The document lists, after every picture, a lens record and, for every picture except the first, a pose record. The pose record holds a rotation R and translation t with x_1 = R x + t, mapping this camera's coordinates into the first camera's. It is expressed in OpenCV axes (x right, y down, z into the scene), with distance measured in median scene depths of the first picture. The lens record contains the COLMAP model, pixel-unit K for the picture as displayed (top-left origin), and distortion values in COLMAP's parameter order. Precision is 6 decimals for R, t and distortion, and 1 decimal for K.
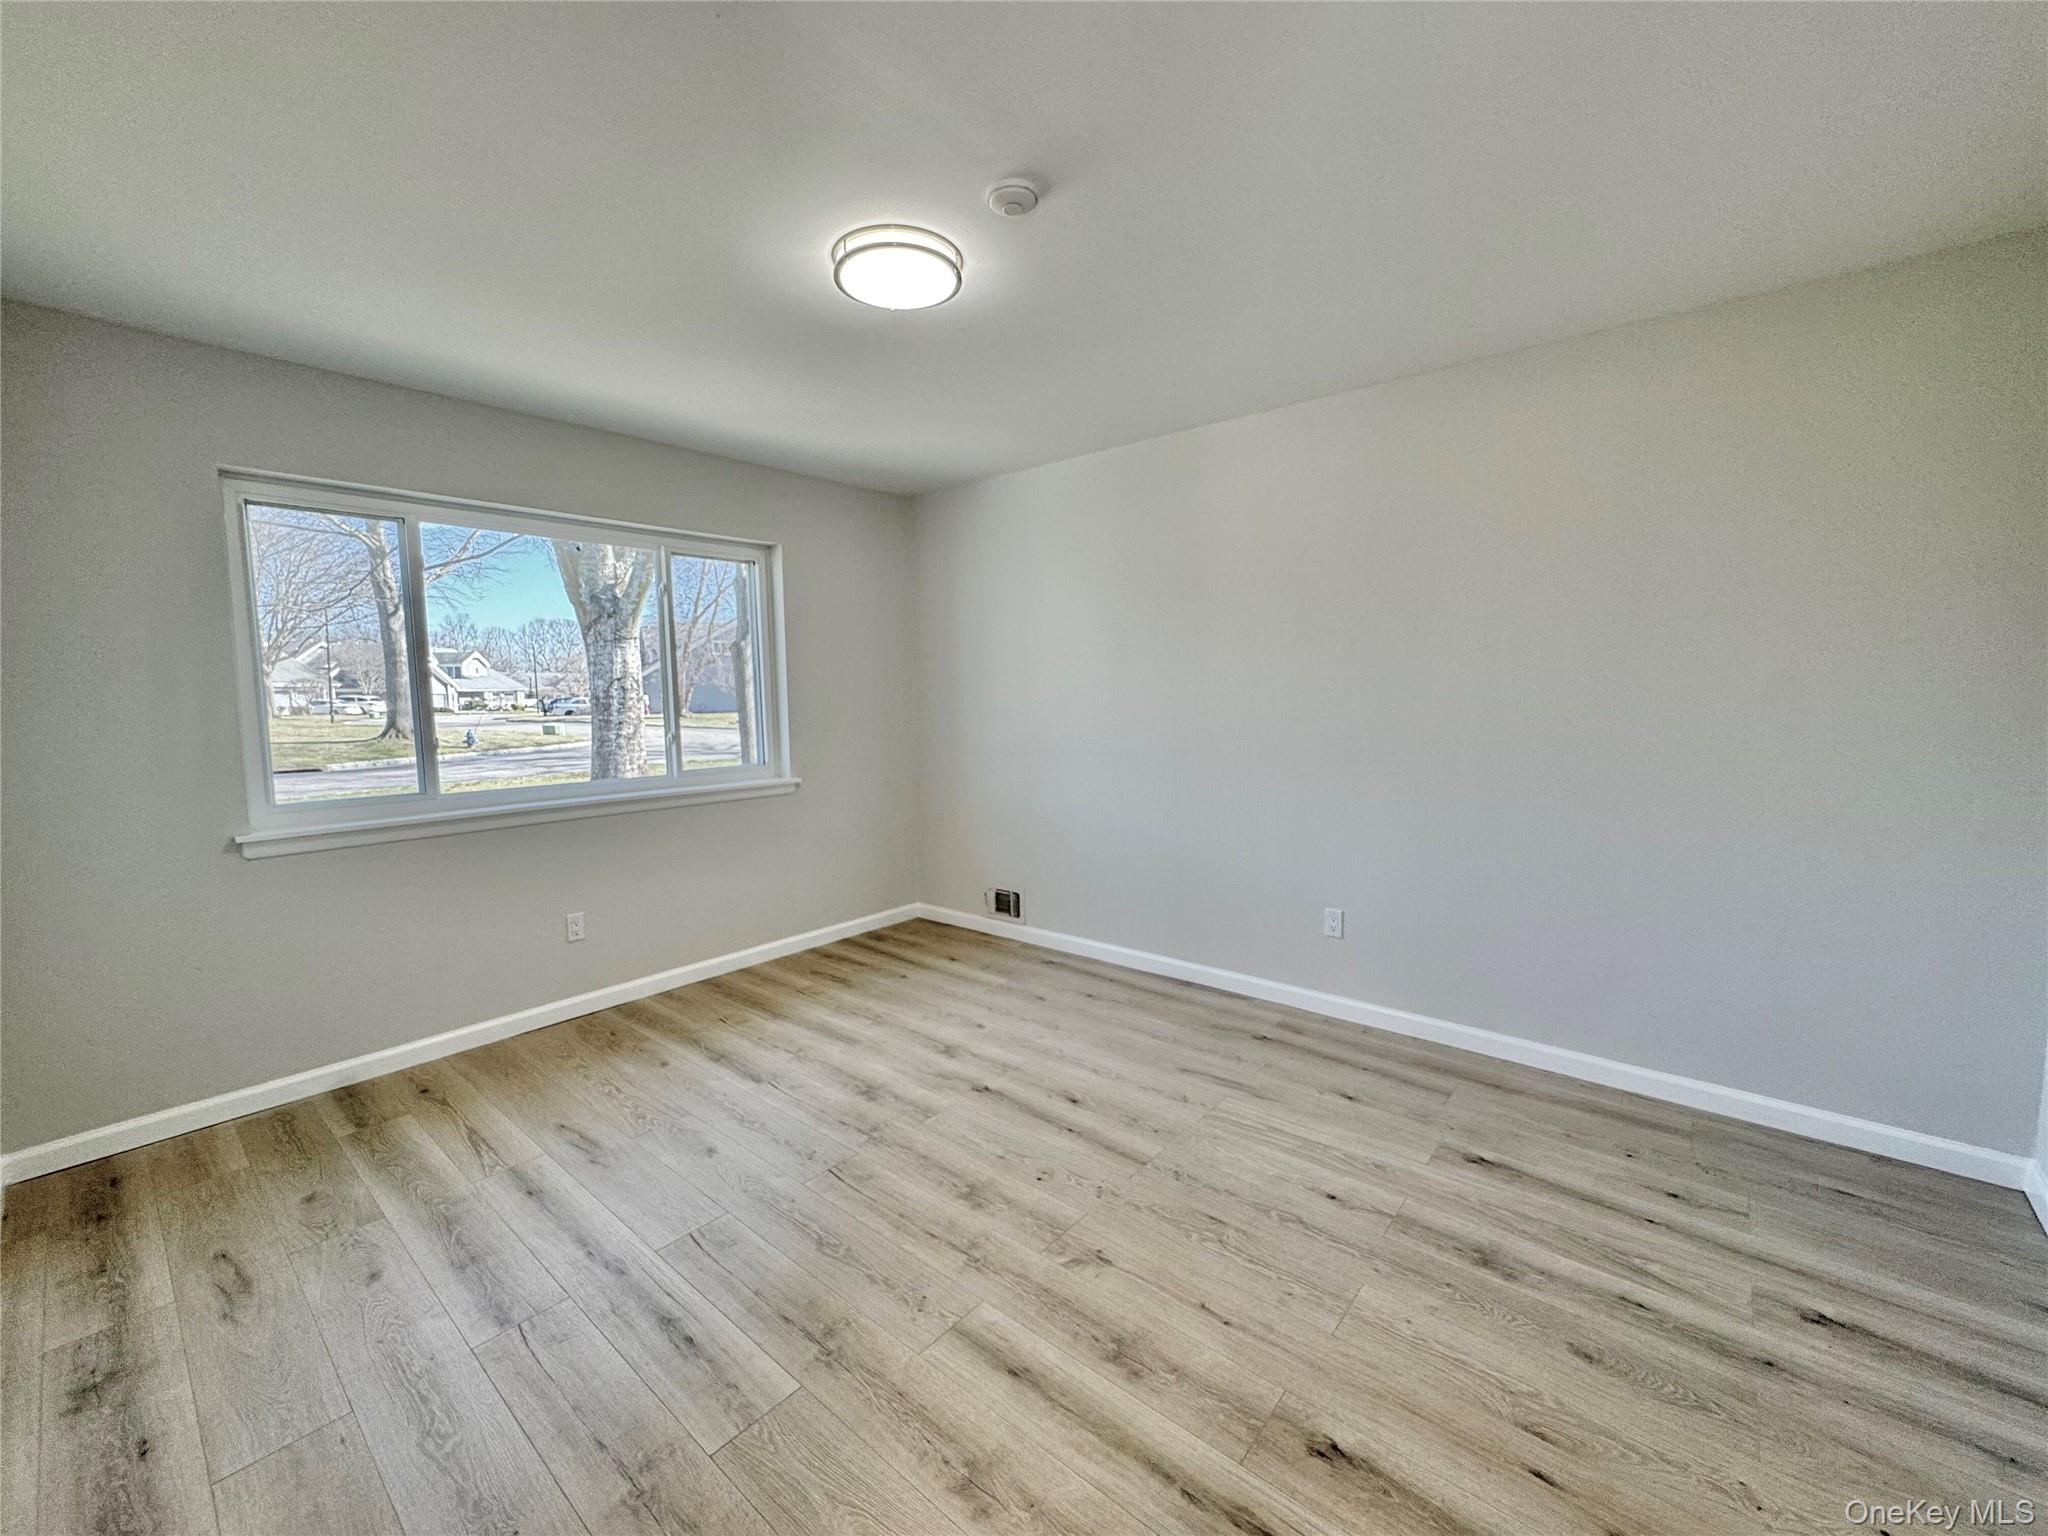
lens RADIAL K [[815.9, 0, 1026.0], [0, 815.9, 766.8], [0, 0, 1]] dist [-0.003475, 0.000889]
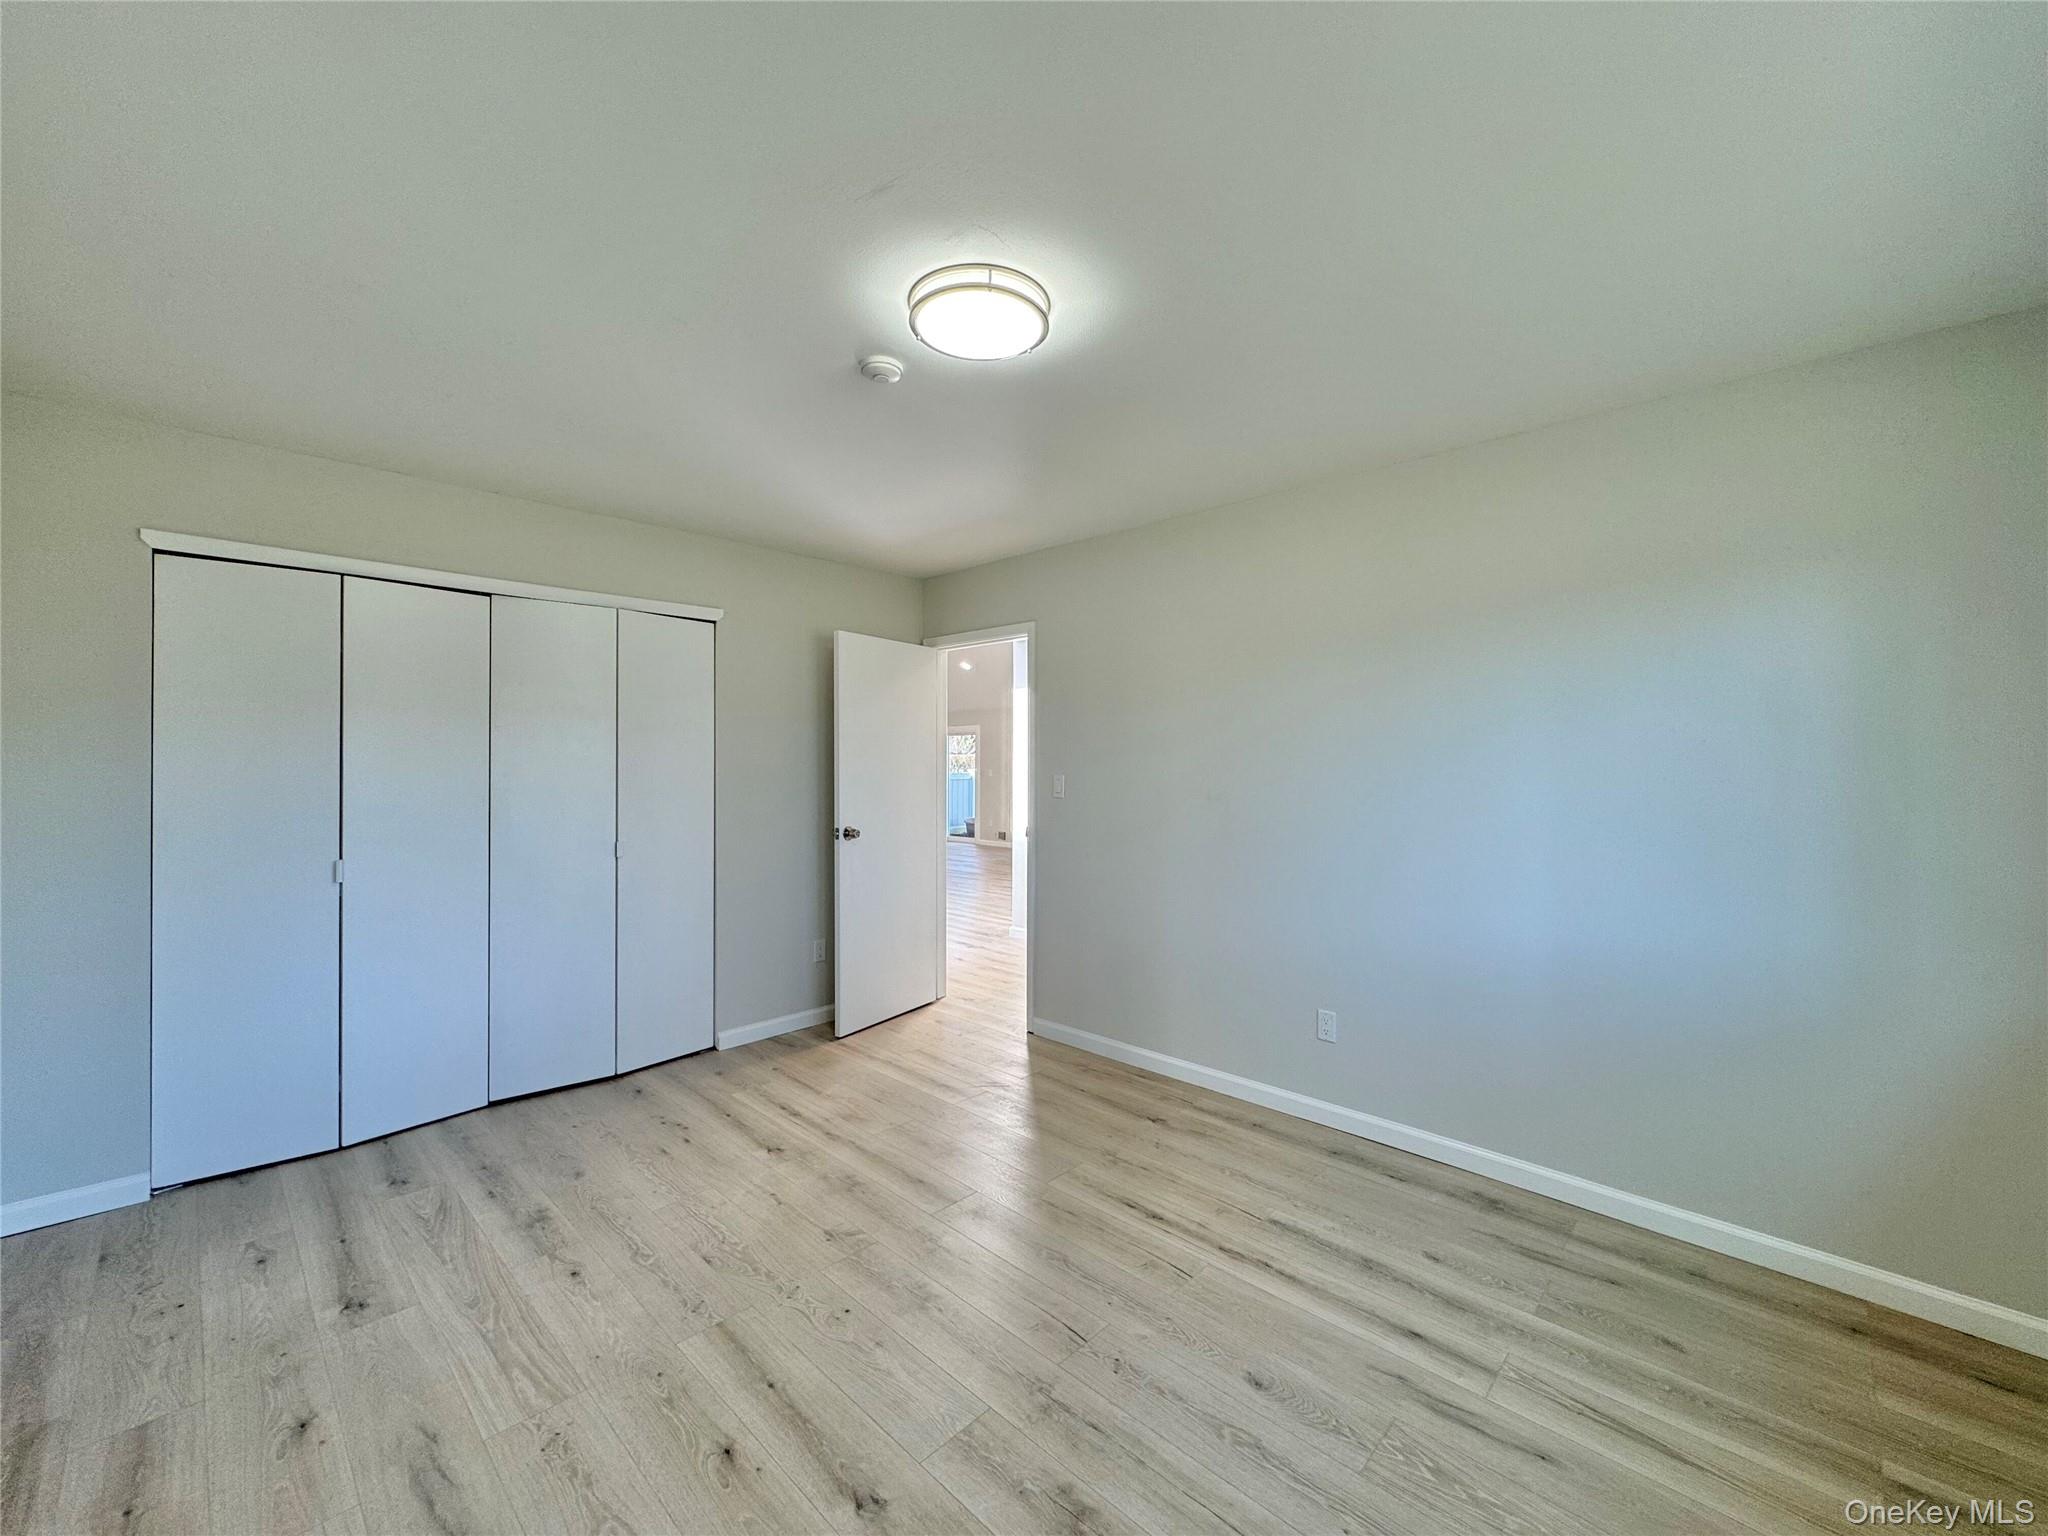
lens RADIAL K [[815.9, 0, 1026.0], [0, 815.9, 766.8], [0, 0, 1]] dist [-0.003475, 0.000889]
pose [[-0.997910, 0.010647, 0.063738, -0.263012], [0.016832, 0.995113, 0.097299, -0.194760], [-0.062390, 0.098168, -0.993212, 1.951118]]
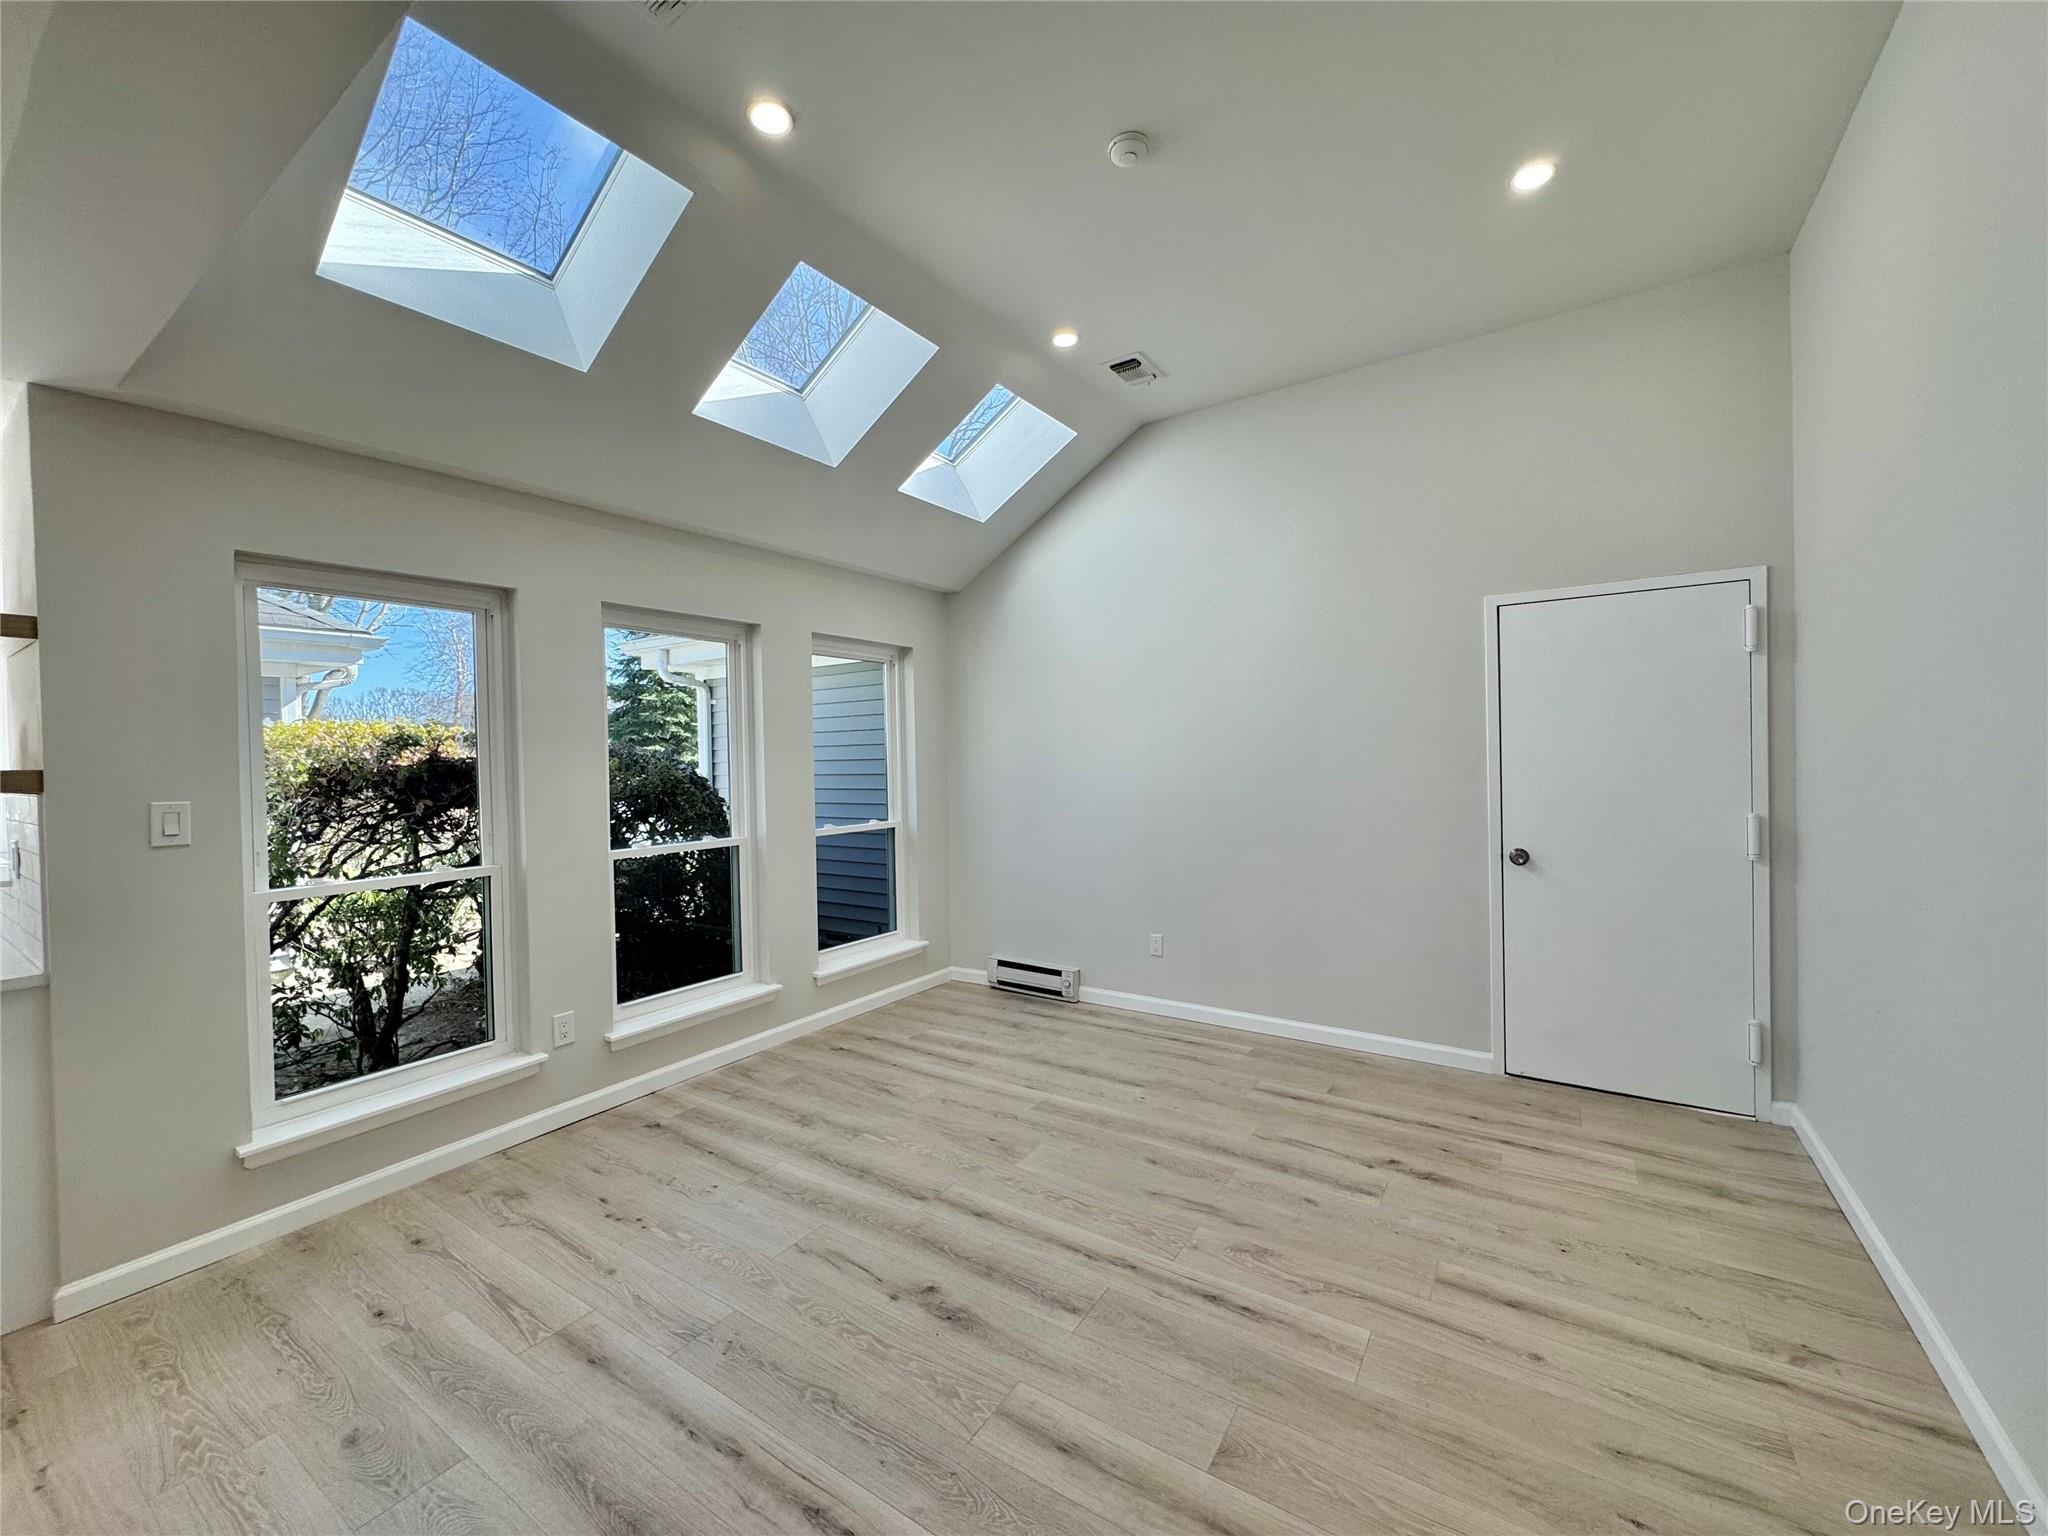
lens RADIAL K [[815.9, 0, 1026.0], [0, 815.9, 766.8], [0, 0, 1]] dist [-0.003475, 0.000889]
pose [[0.992521, -0.003415, 0.122025, -0.714837], [0.013041, 0.996855, -0.078172, -0.006342], [-0.121374, 0.079179, 0.989444, -0.179723]]
